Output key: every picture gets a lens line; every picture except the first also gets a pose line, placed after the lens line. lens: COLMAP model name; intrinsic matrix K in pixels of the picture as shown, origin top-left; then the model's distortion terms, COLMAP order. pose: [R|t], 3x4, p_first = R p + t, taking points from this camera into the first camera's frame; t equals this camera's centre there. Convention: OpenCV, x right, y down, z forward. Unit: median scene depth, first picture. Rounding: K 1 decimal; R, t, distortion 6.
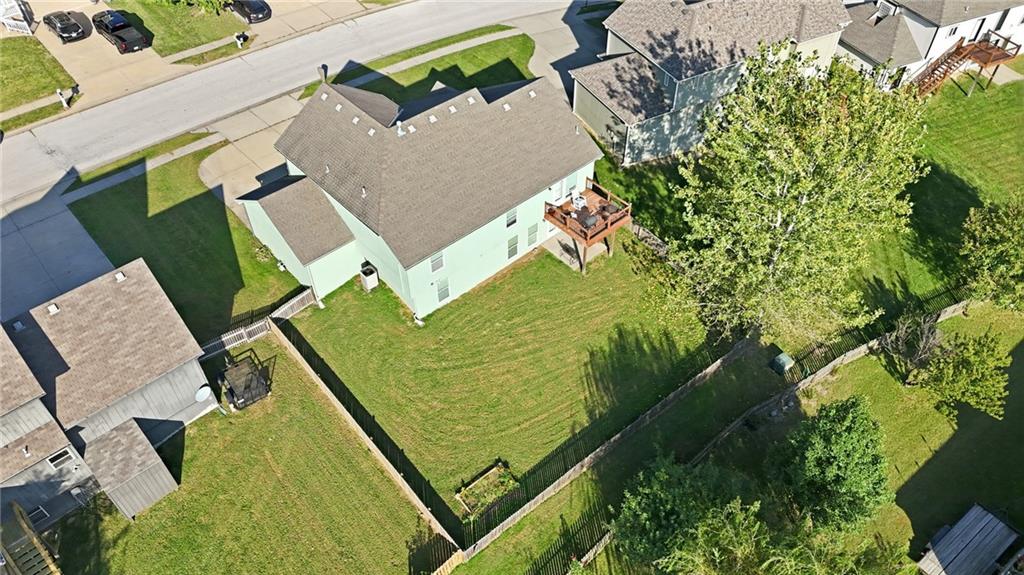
lens RADIAL K [[742.3, 0, 515.8], [0, 742.3, 305.6], [0, 0, 1]] dist [0.039053, -0.002854]
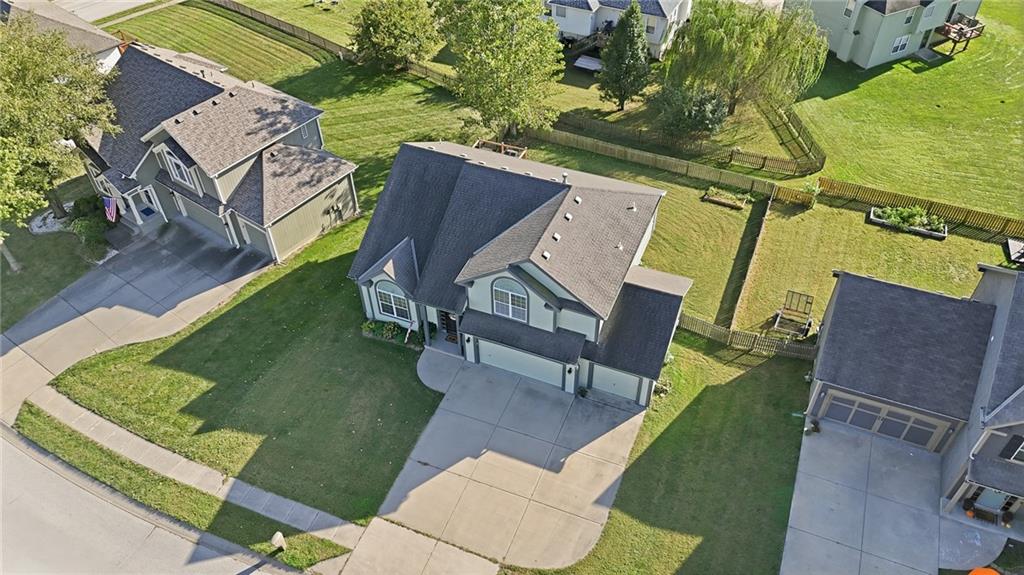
lens RADIAL K [[756.1, 0, 512.0], [0, 756.1, 287.5], [0, 0, 1]] dist [0.061734, -0.057785]
pose [[-0.427475, -0.614196, 0.663346, -0.701871], [0.674630, 0.271713, 0.686328, -0.748305], [-0.601780, 0.740901, 0.298205, 0.680963]]
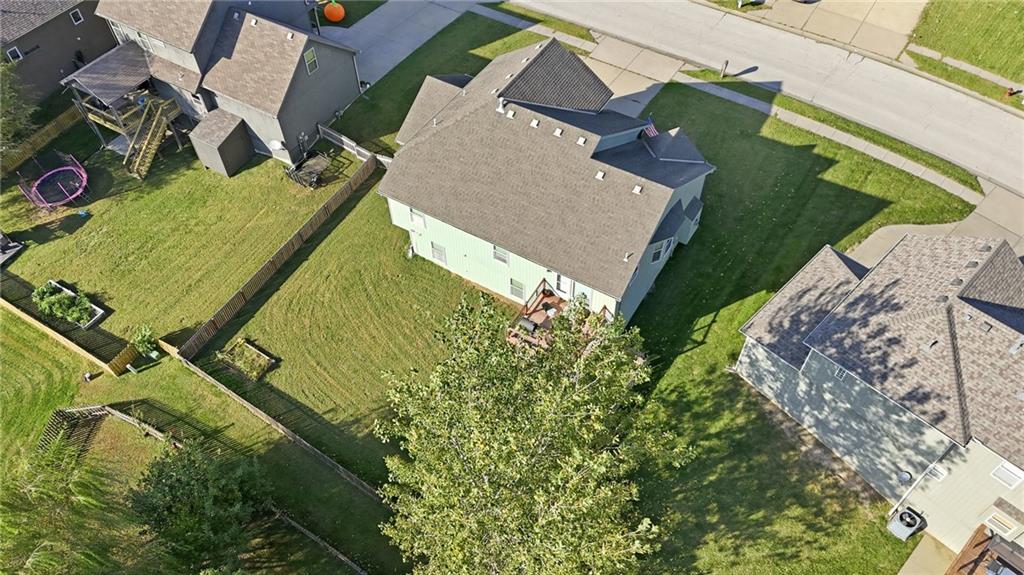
lens RADIAL K [[742.3, 0, 515.8], [0, 742.3, 305.6], [0, 0, 1]] dist [0.039053, -0.002854]
pose [[0.285384, 0.757827, -0.586732, 0.493841], [-0.695248, 0.585072, 0.417517, -0.403356], [0.659686, 0.288771, 0.693848, 0.333483]]
